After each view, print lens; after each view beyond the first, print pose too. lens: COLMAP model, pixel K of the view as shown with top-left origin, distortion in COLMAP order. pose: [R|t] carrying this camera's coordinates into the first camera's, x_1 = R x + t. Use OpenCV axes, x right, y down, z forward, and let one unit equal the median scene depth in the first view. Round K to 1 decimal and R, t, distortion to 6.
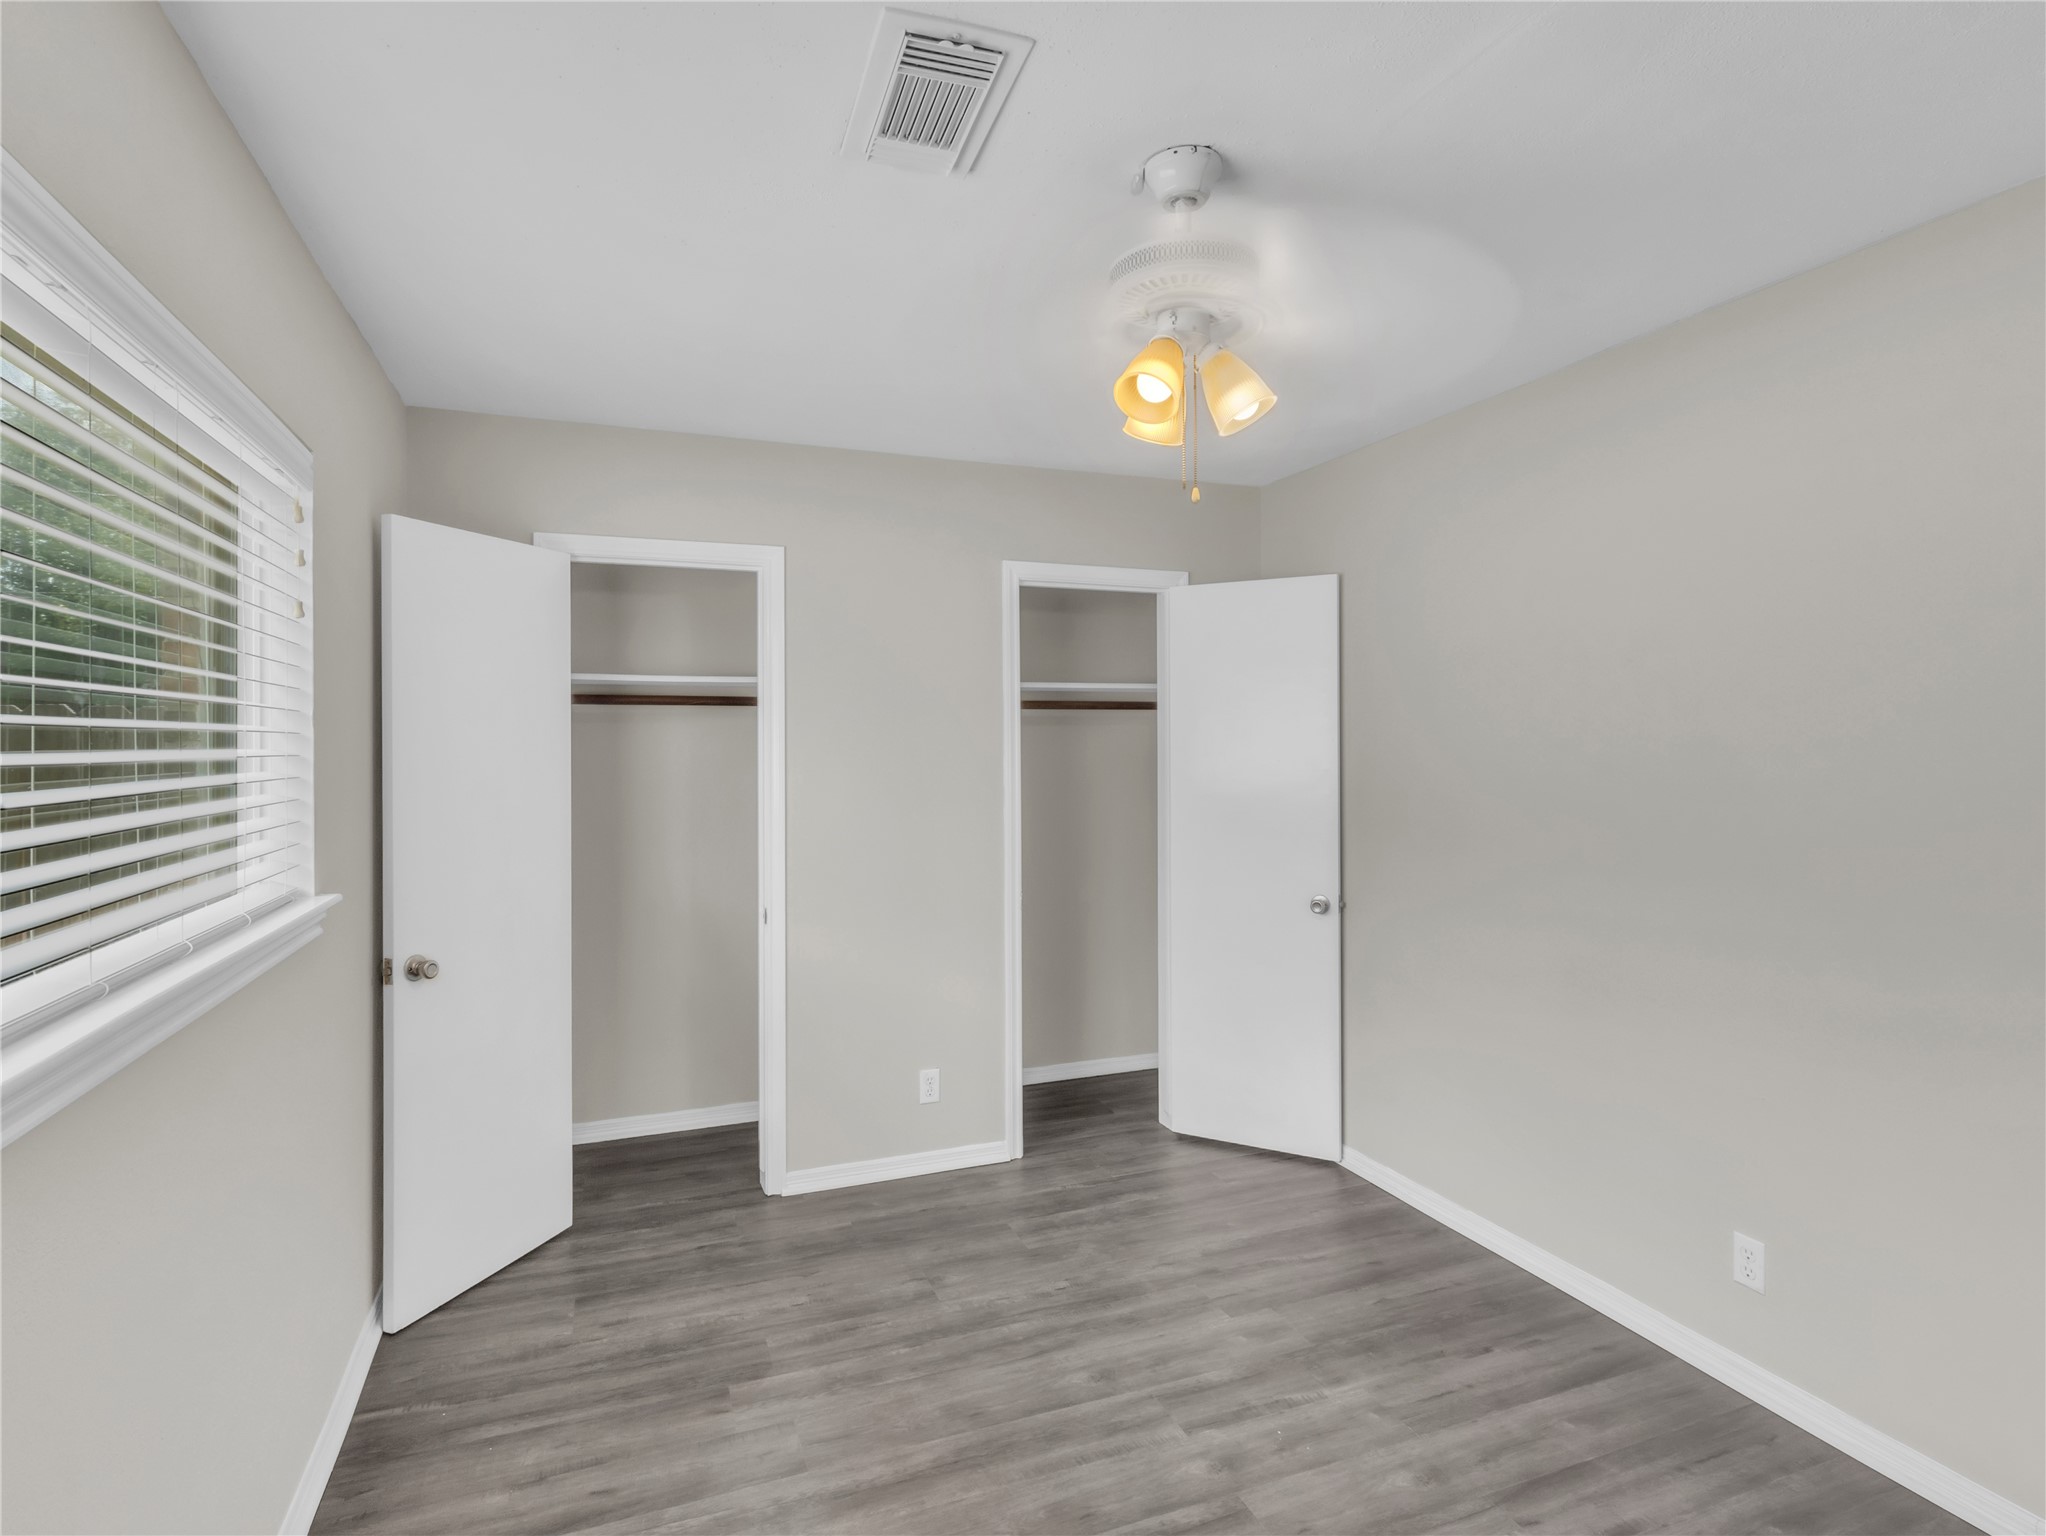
lens RADIAL K [[1068.9, 0, 1029.6], [0, 1068.9, 751.7], [0, 0, 1]] dist [0.000522, 0.001091]
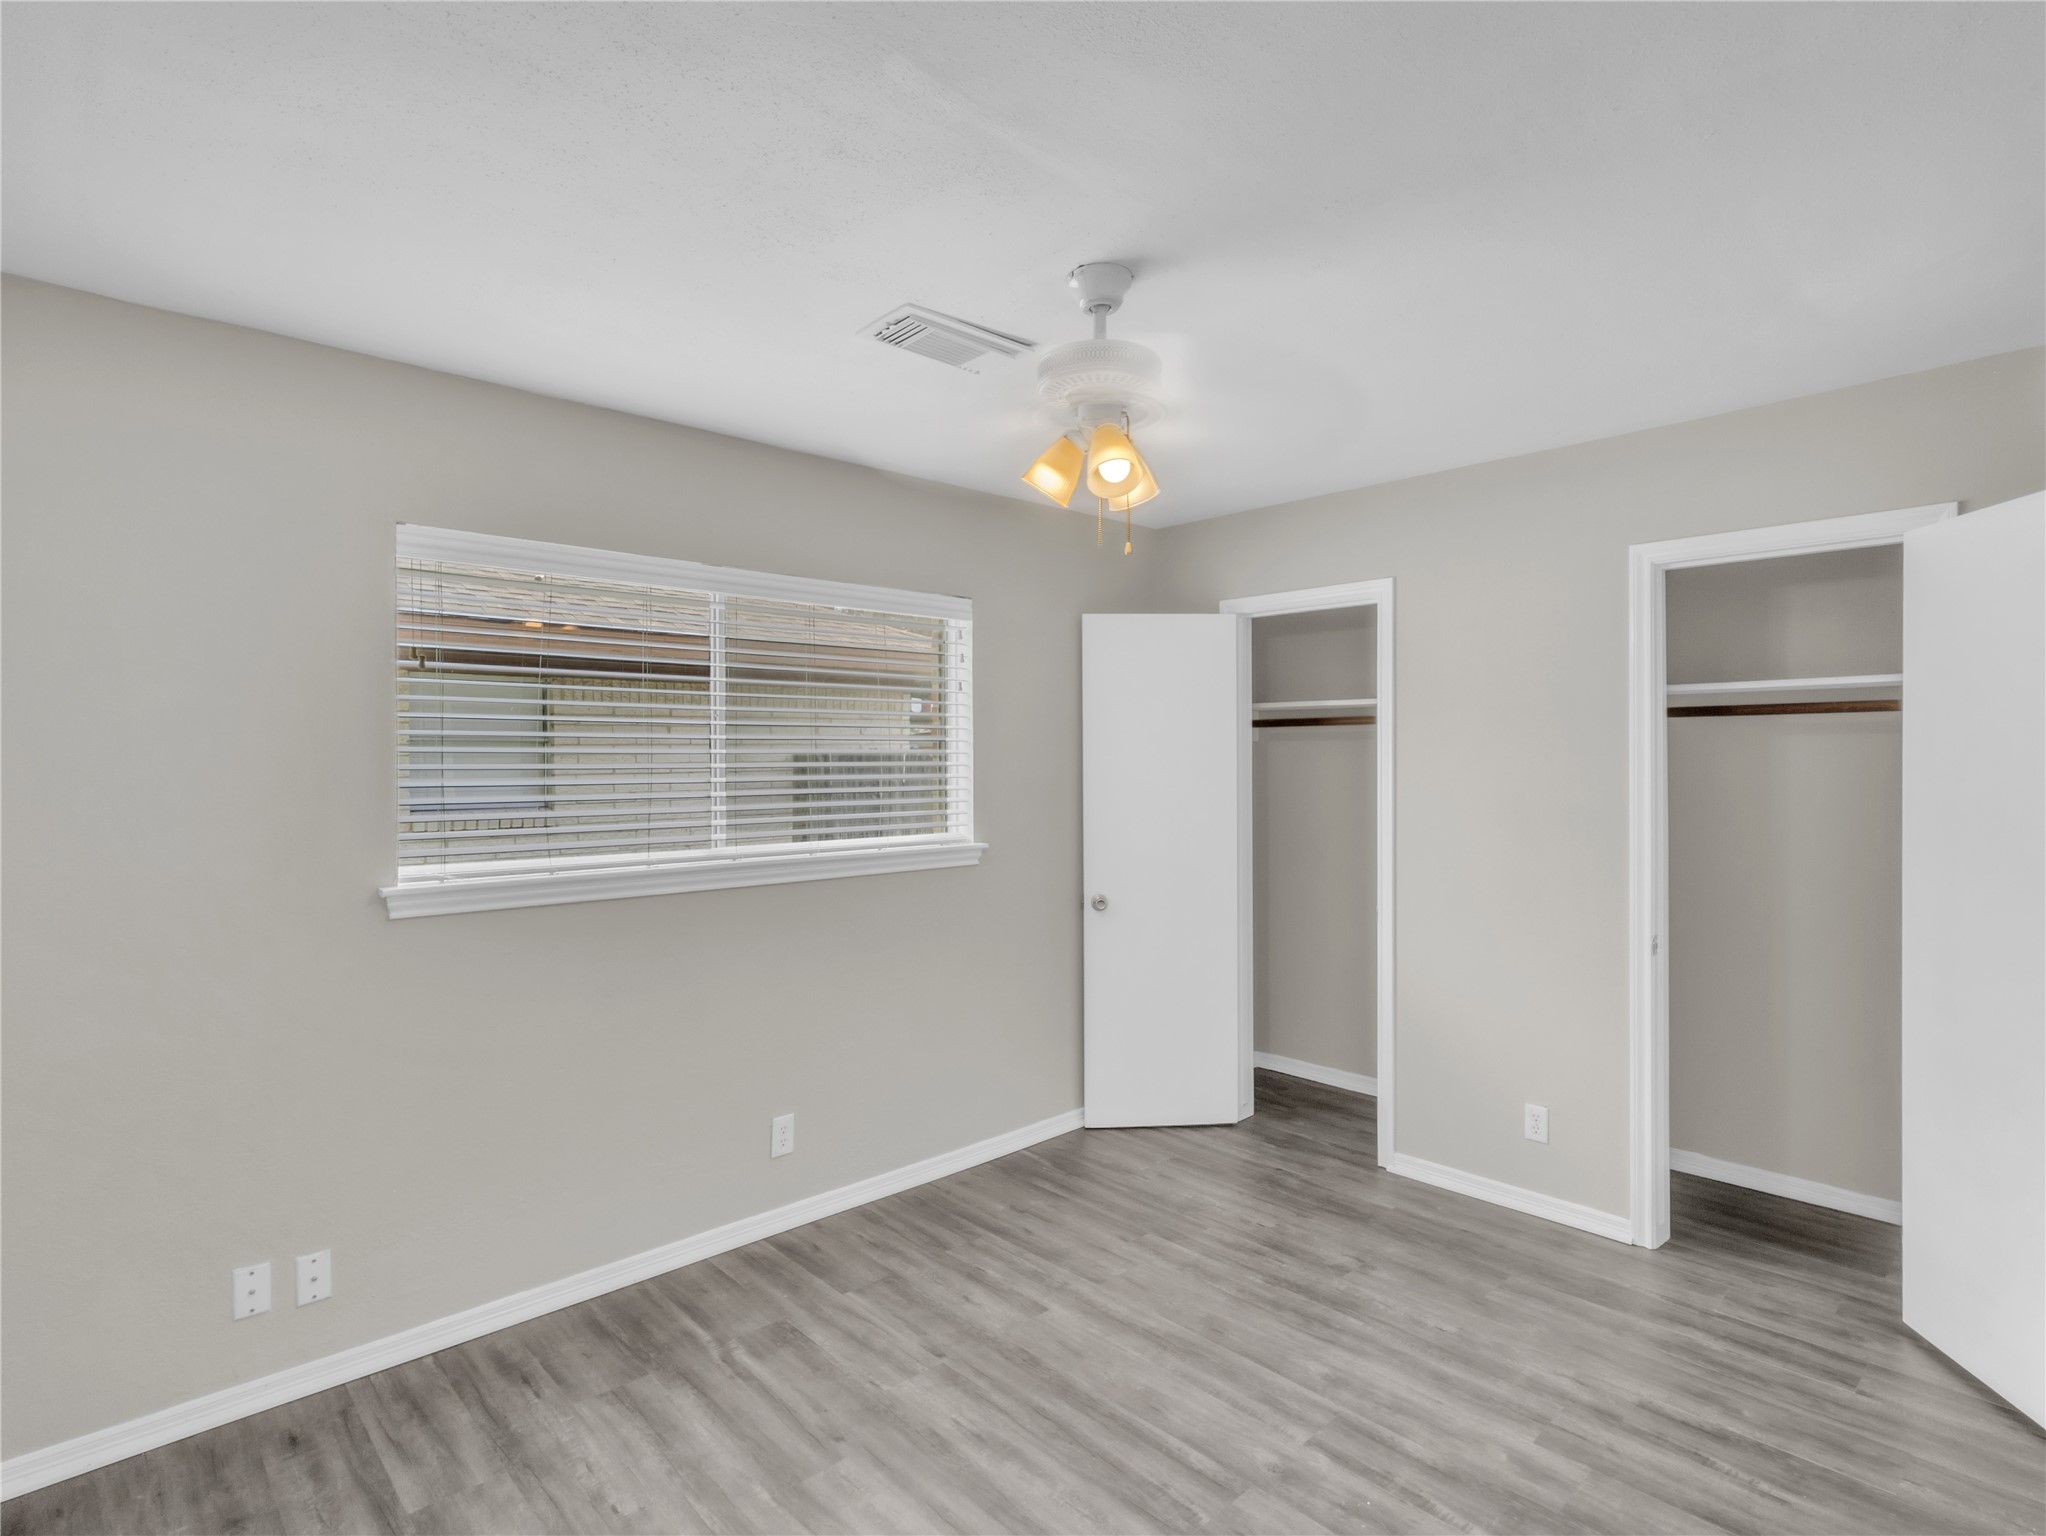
lens RADIAL K [[1059.5, 0, 1020.1], [0, 1059.5, 764.8], [0, 0, 1]] dist [-0.000407, 0.002925]
pose [[0.366161, 0.007053, -0.930525, 0.693937], [-0.005842, 0.999969, 0.005280, -0.005084], [0.930533, 0.003503, 0.366191, 0.270492]]
